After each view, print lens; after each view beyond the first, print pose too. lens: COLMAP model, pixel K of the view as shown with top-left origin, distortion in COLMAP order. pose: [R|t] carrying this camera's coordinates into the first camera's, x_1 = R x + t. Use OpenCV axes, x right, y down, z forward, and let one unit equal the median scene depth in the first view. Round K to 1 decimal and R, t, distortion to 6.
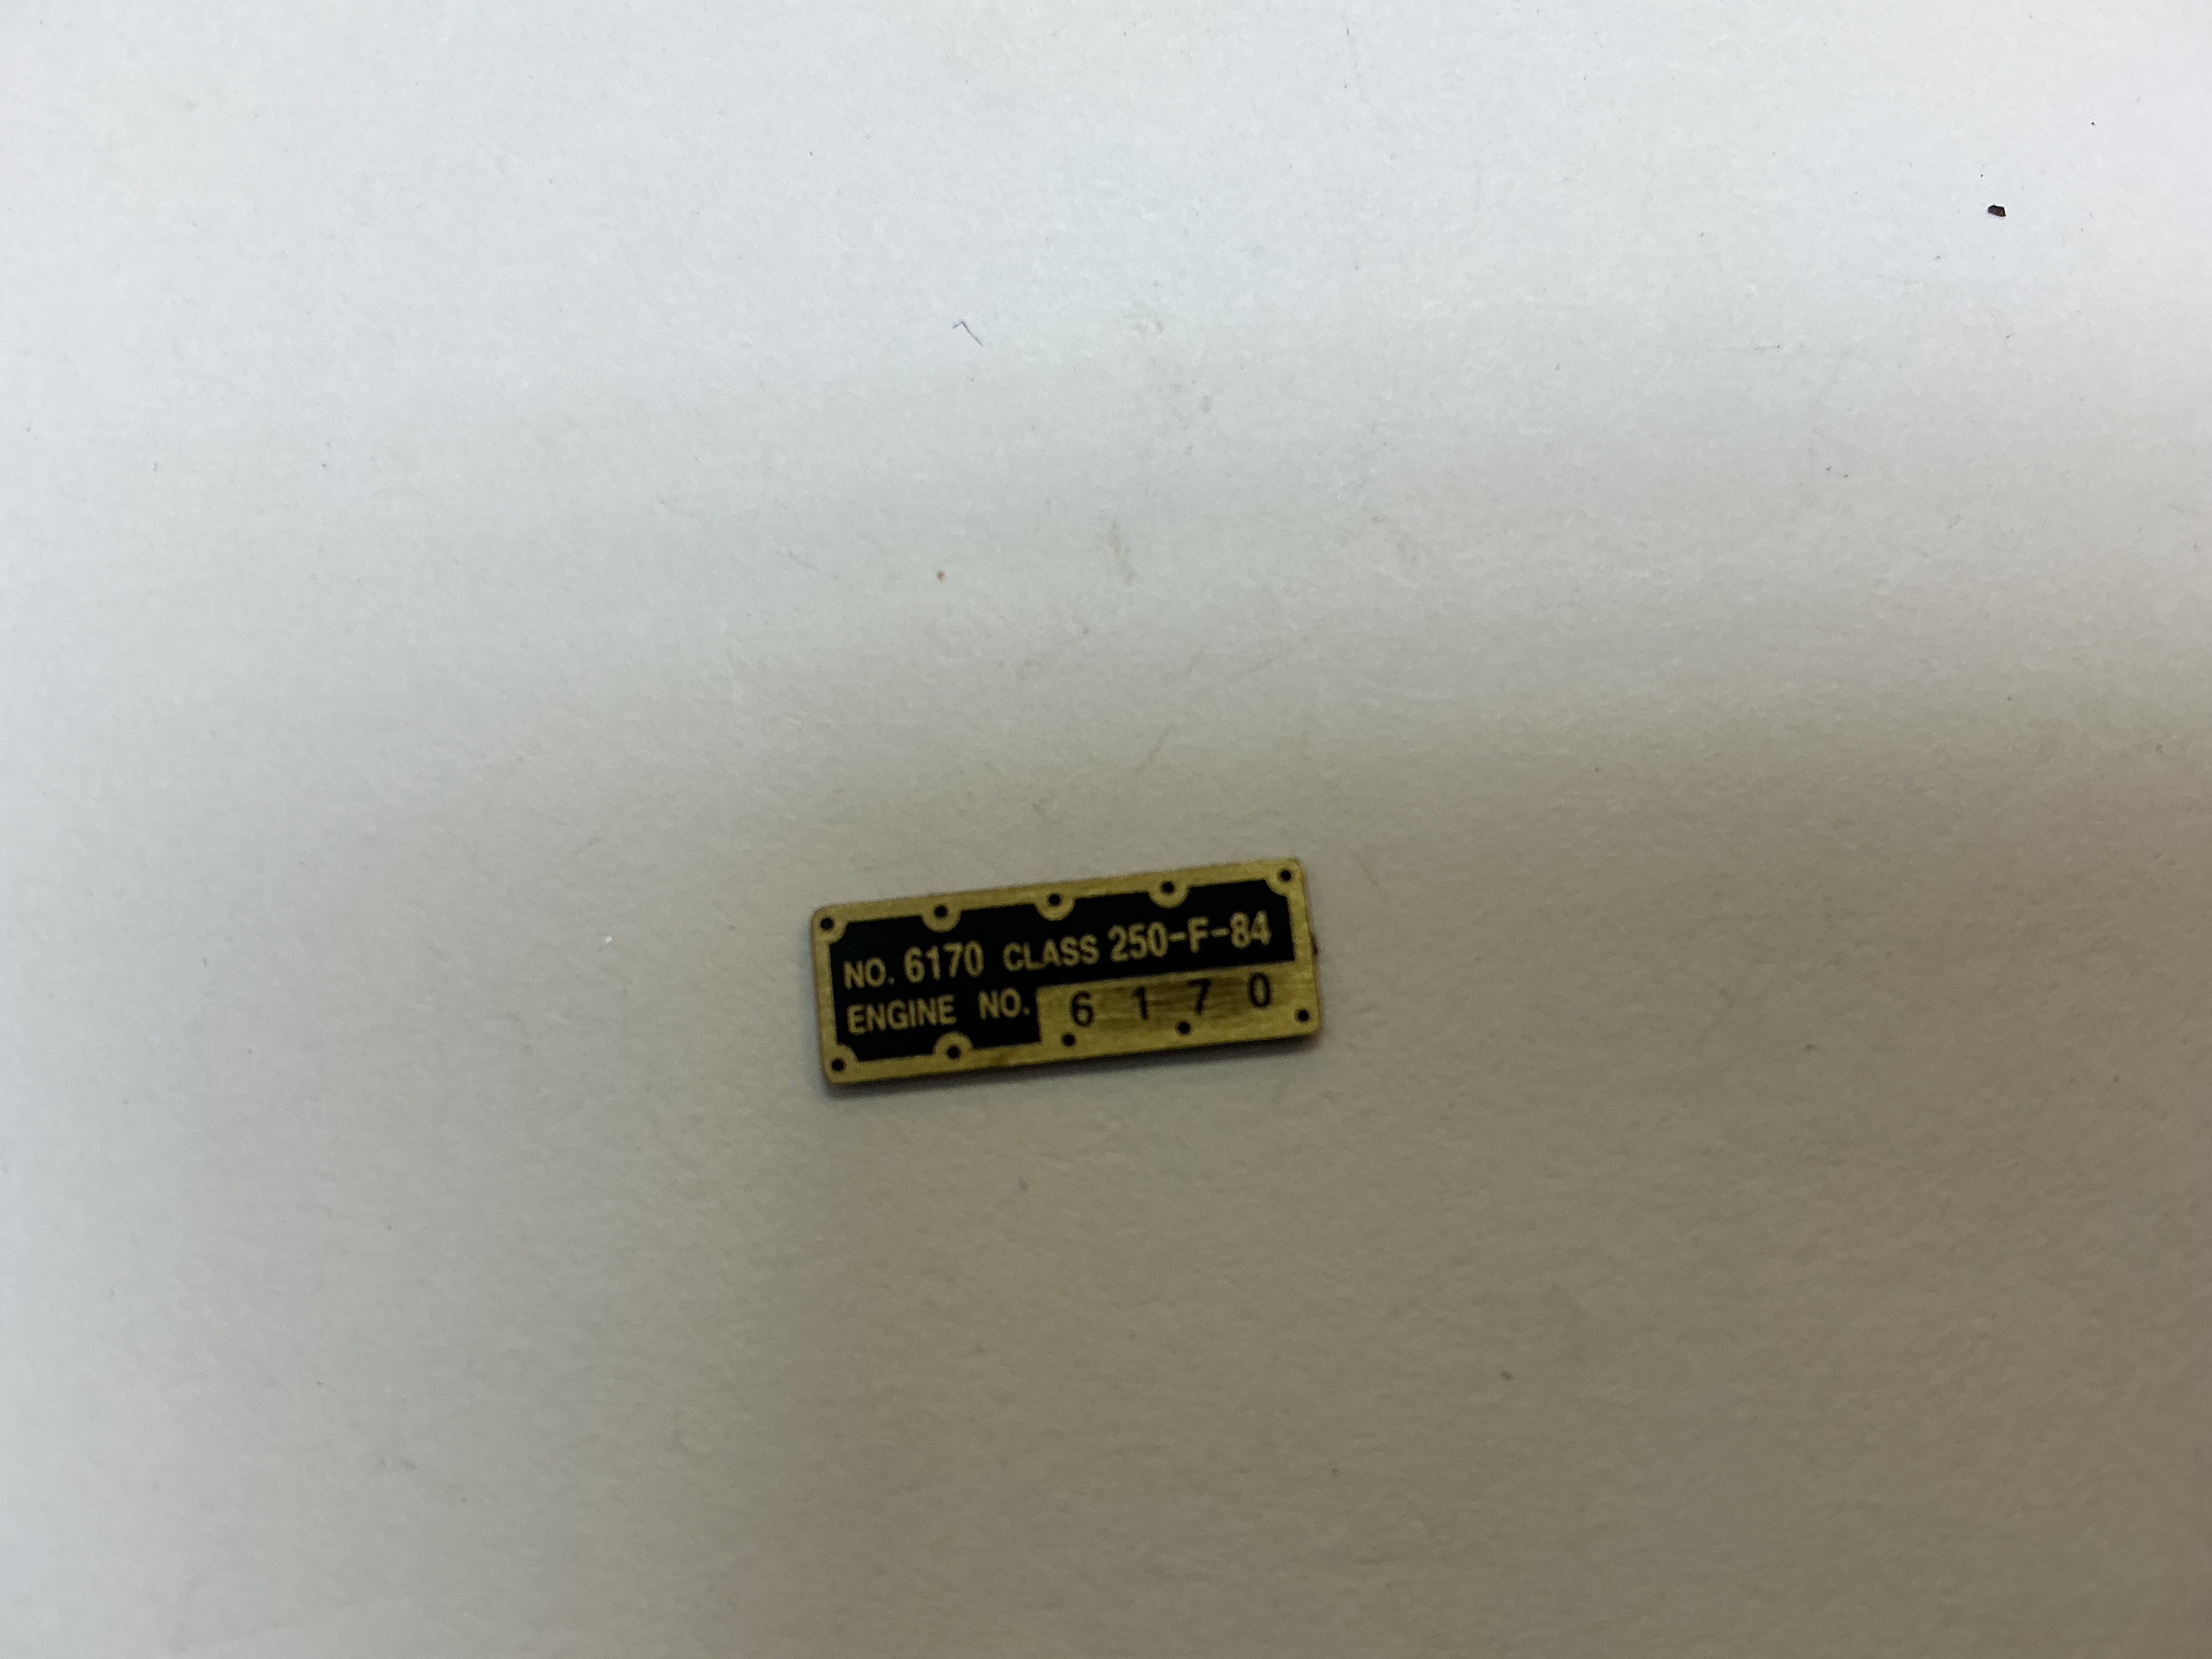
lens RADIAL K [[1907.0, 0, 1108.8], [0, 1907.0, 874.7], [0, 0, 1]] dist [0.088760, -0.205604]
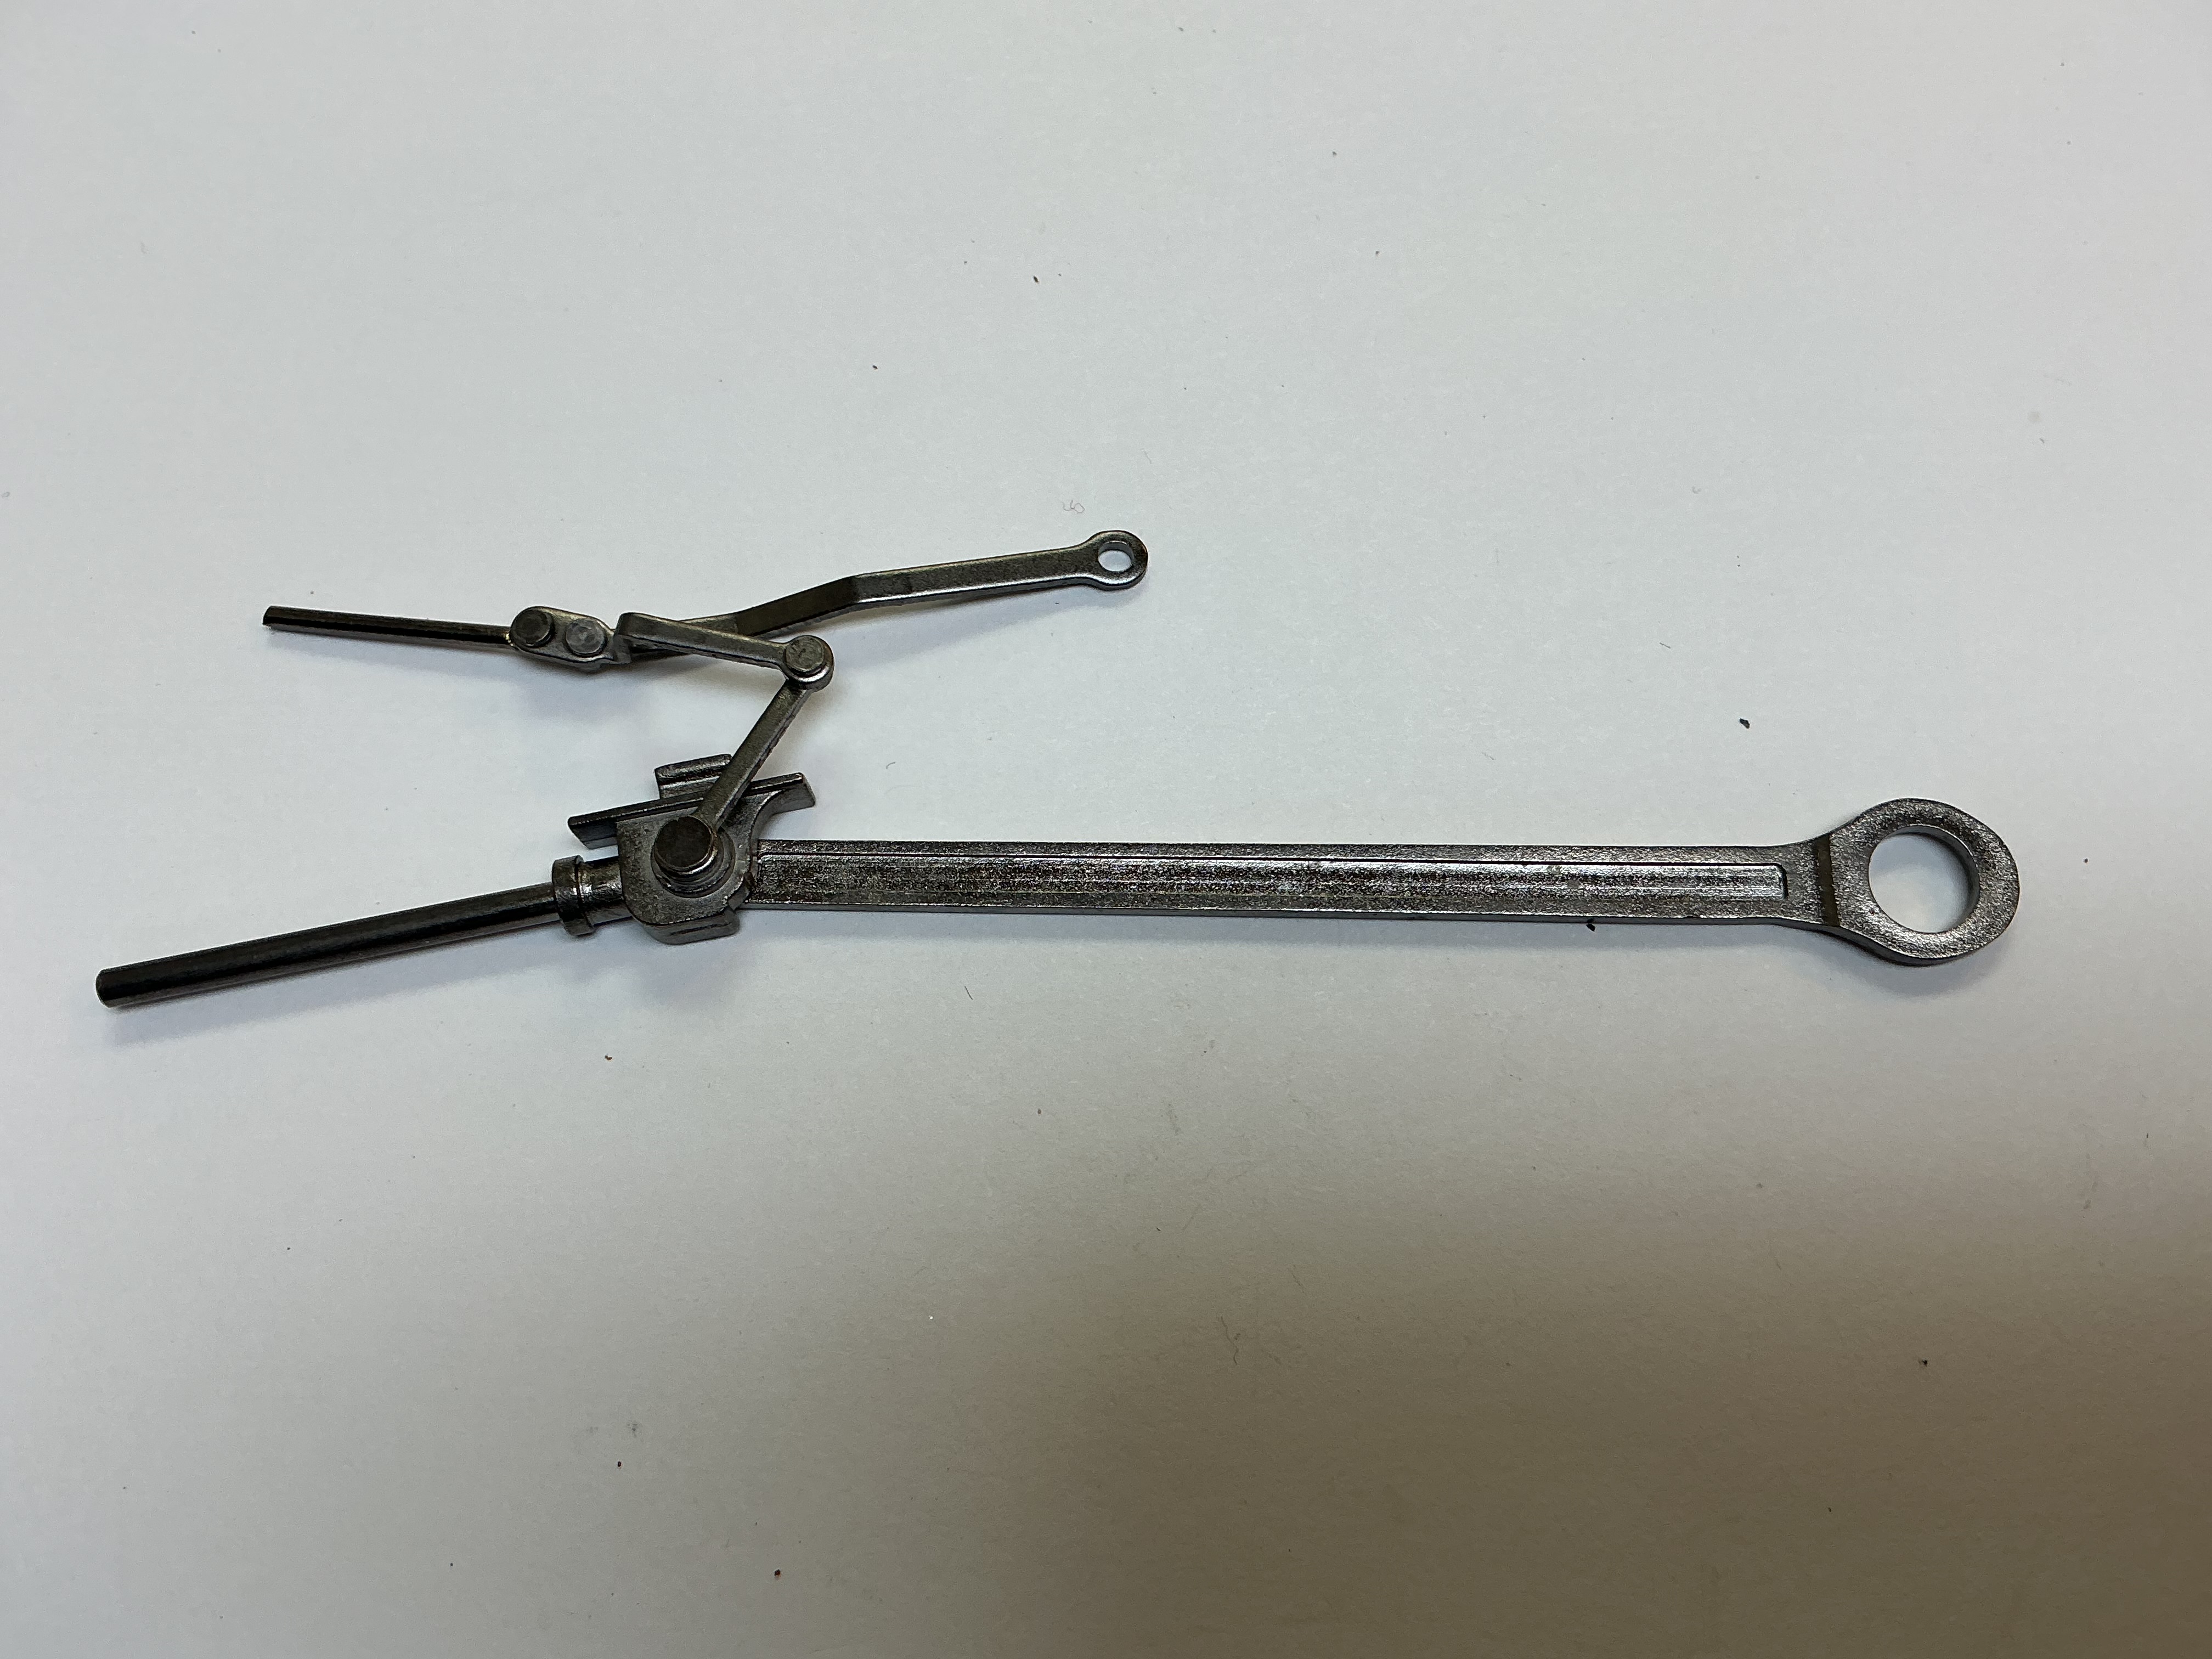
lens RADIAL K [[1949.4, 0, 1098.2], [0, 1949.4, 822.4], [0, 0, 1]] dist [0.144850, -0.367620]
pose [[0.999889, -0.014633, -0.002868, -0.064273], [0.014198, 0.993043, -0.116890, -0.243352], [0.004559, 0.116836, 0.993141, -1.159672]]
